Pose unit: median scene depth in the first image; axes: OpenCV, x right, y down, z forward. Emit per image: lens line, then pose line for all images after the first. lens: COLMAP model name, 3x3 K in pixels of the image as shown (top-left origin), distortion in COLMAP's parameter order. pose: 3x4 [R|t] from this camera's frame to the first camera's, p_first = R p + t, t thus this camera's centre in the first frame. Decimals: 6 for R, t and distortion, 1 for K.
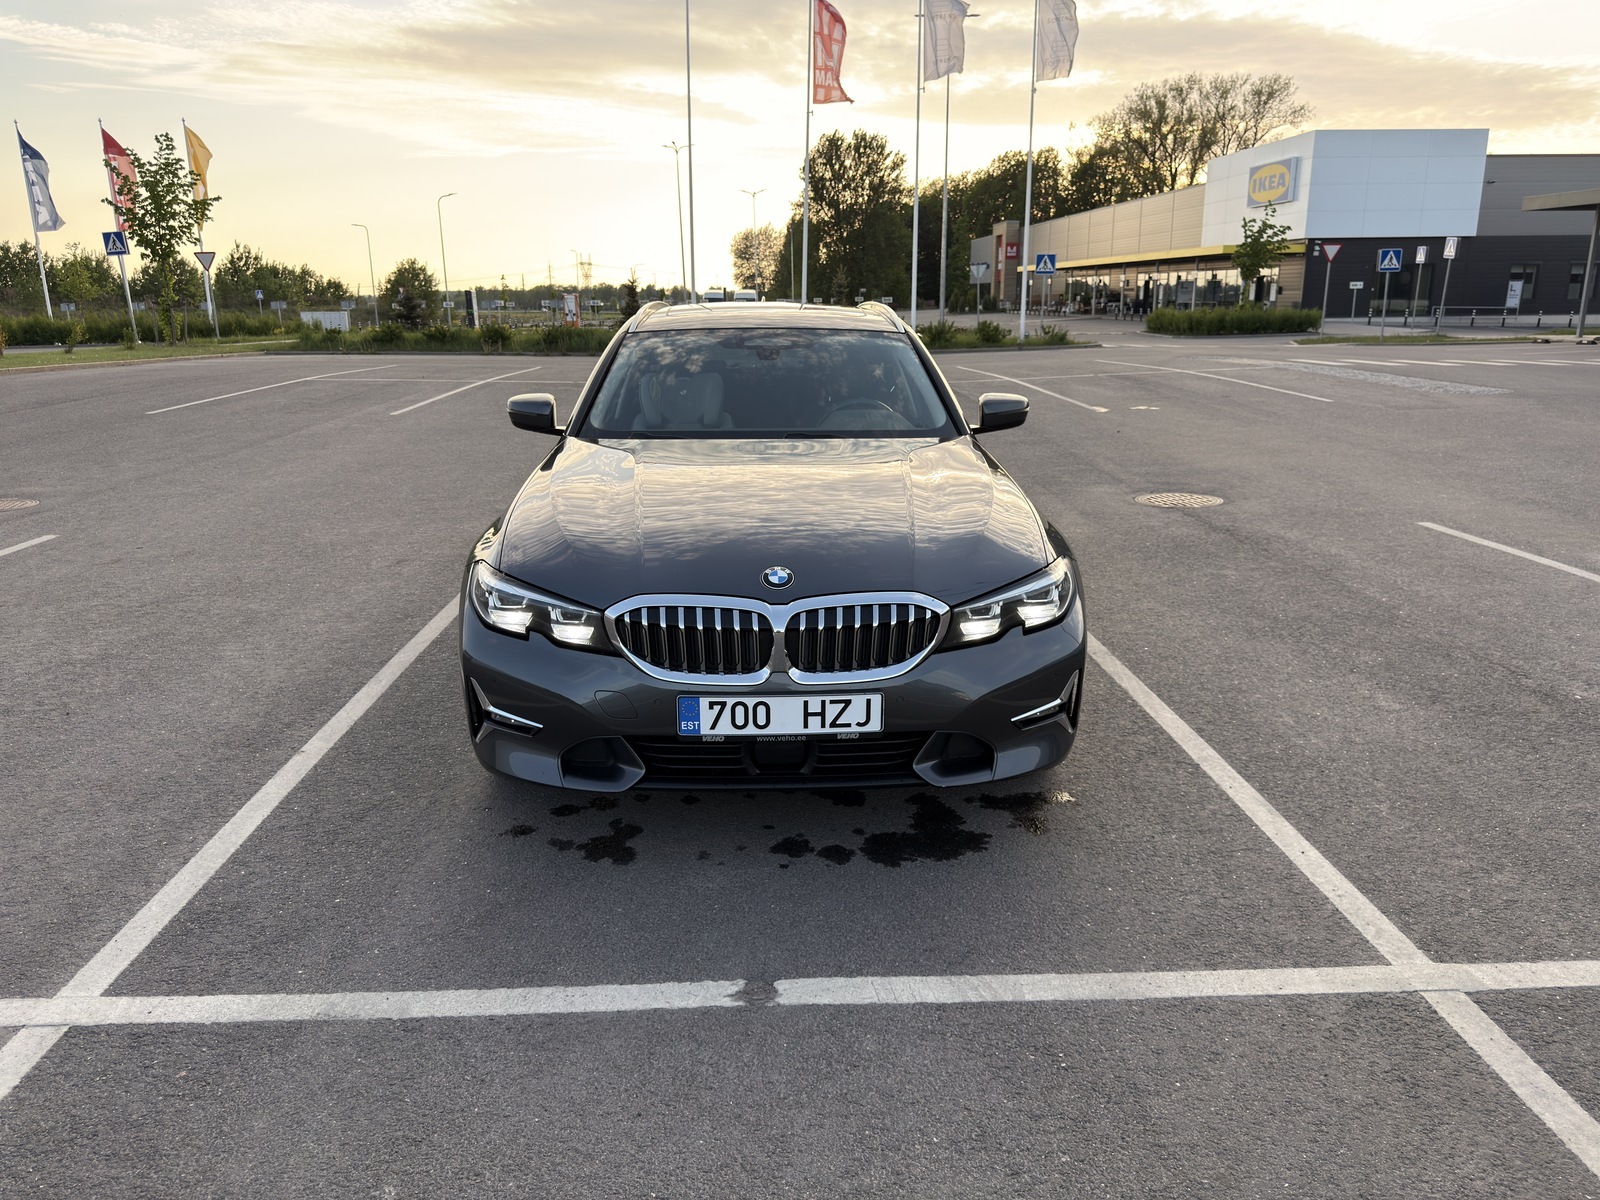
lens RADIAL K [[1140.5, 0, 800.0], [0, 1140.5, 600.0], [0, 0, 1]] dist [0.045226, -0.045137]
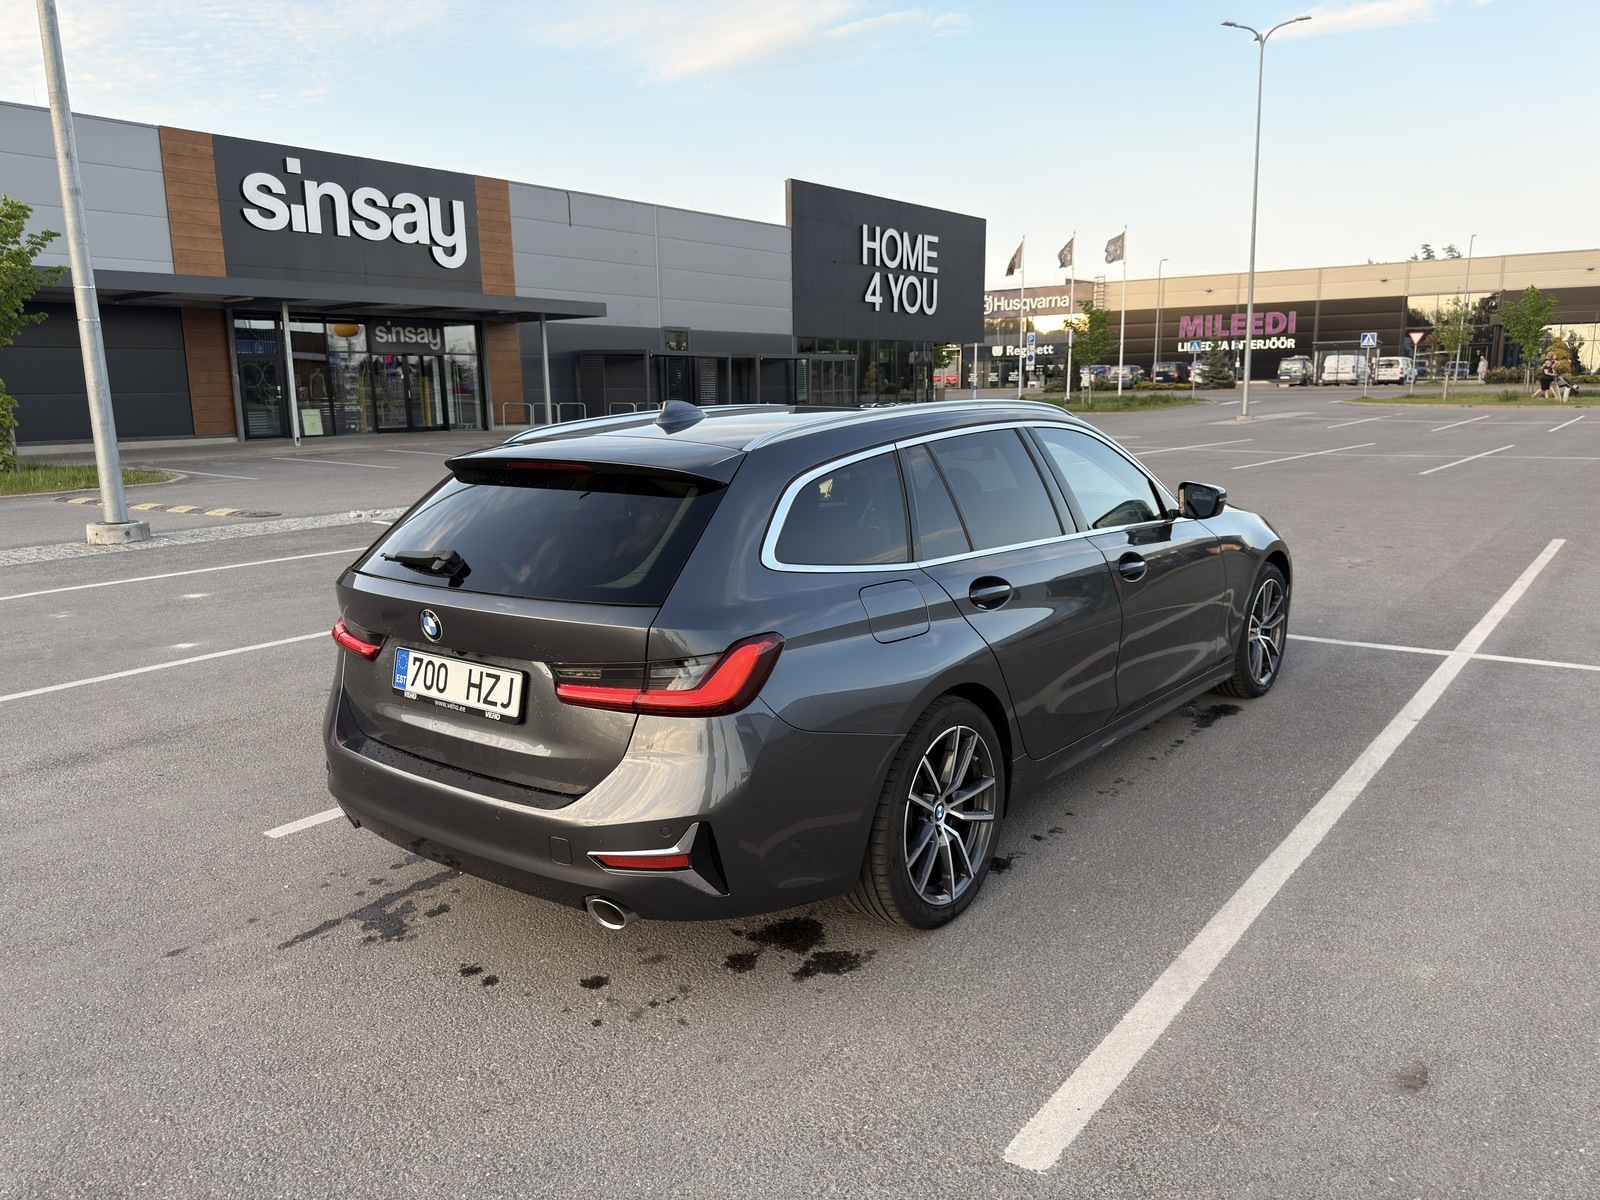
lens RADIAL K [[1126.4, 0, 800.0], [0, 1126.4, 600.0], [0, 0, 1]] dist [0.085593, -0.126237]
pose [[-0.761134, -0.093081, 0.641881, -0.078896], [0.192426, 0.912684, 0.360527, -0.066422], [-0.619392, 0.397924, -0.676764, 0.247540]]
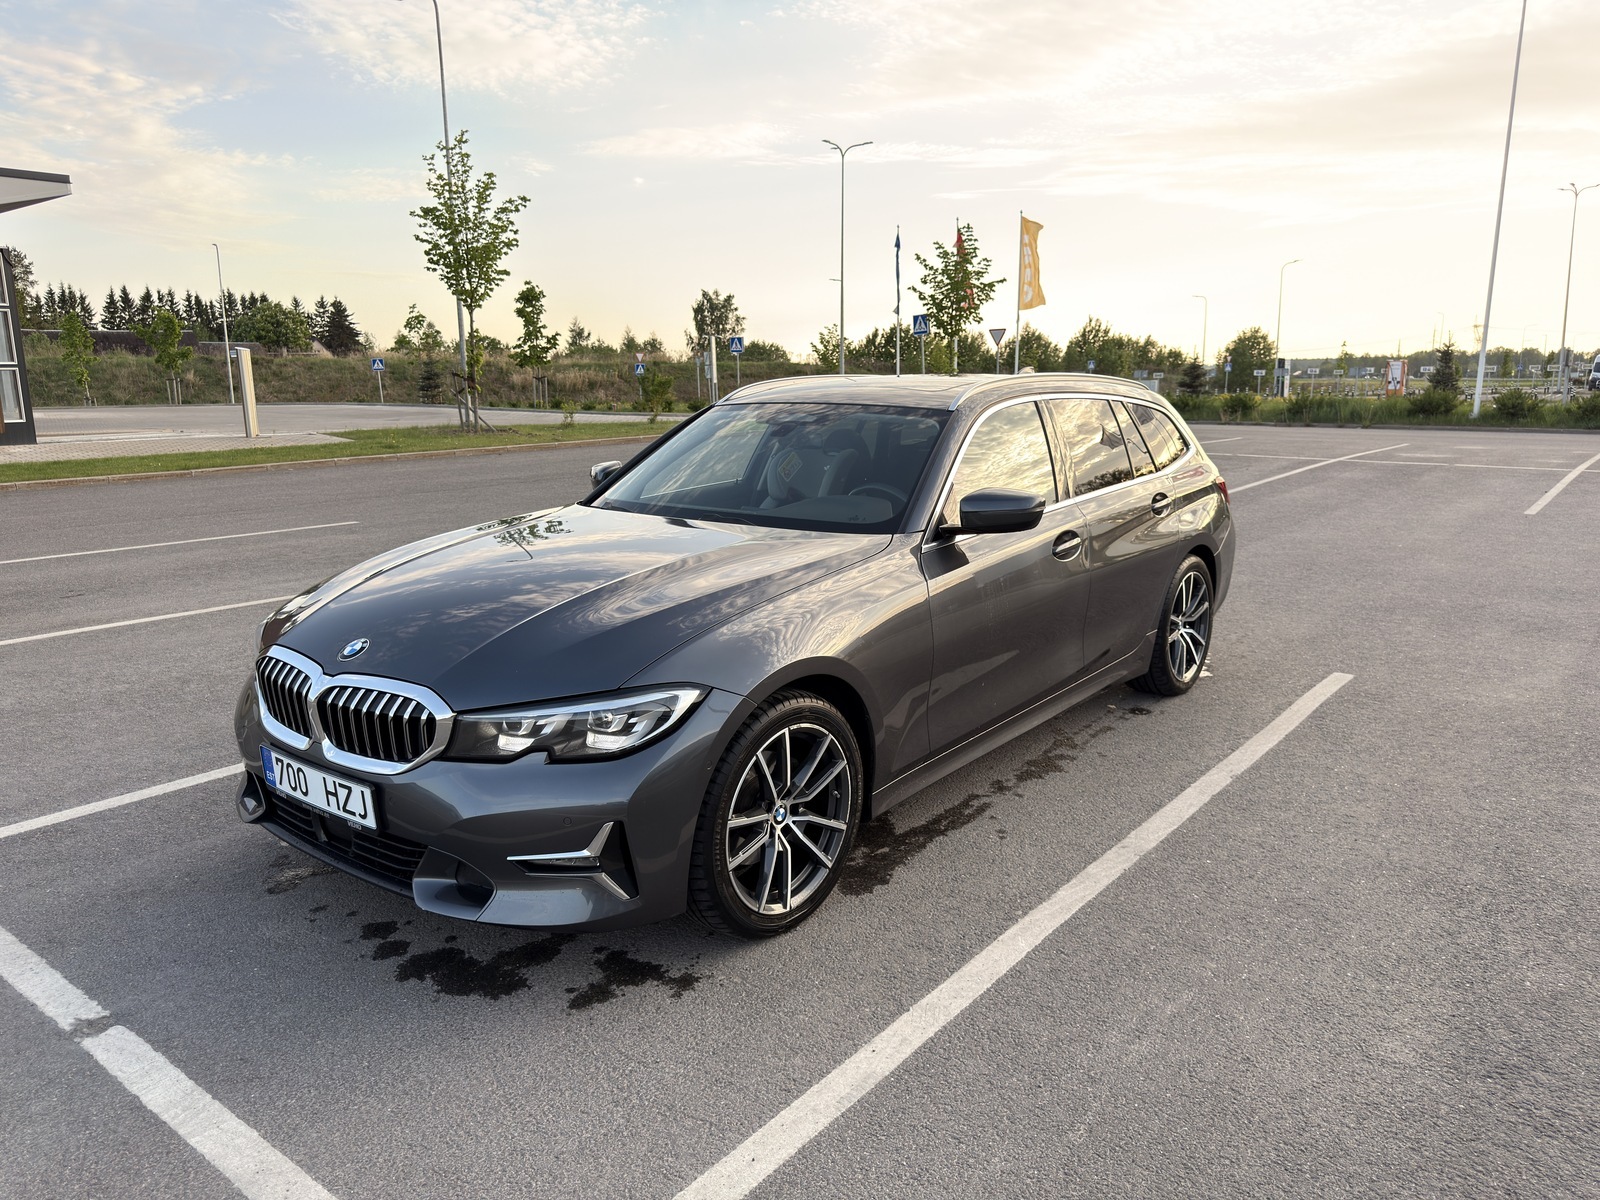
lens RADIAL K [[1126.4, 0, 800.0], [0, 1126.4, 600.0], [0, 0, 1]] dist [0.085593, -0.126237]
pose [[0.759431, 0.129030, -0.637664, 0.075481], [-0.163451, 0.986539, 0.004960, -0.011031], [0.629721, 0.100460, 0.770298, 0.039508]]
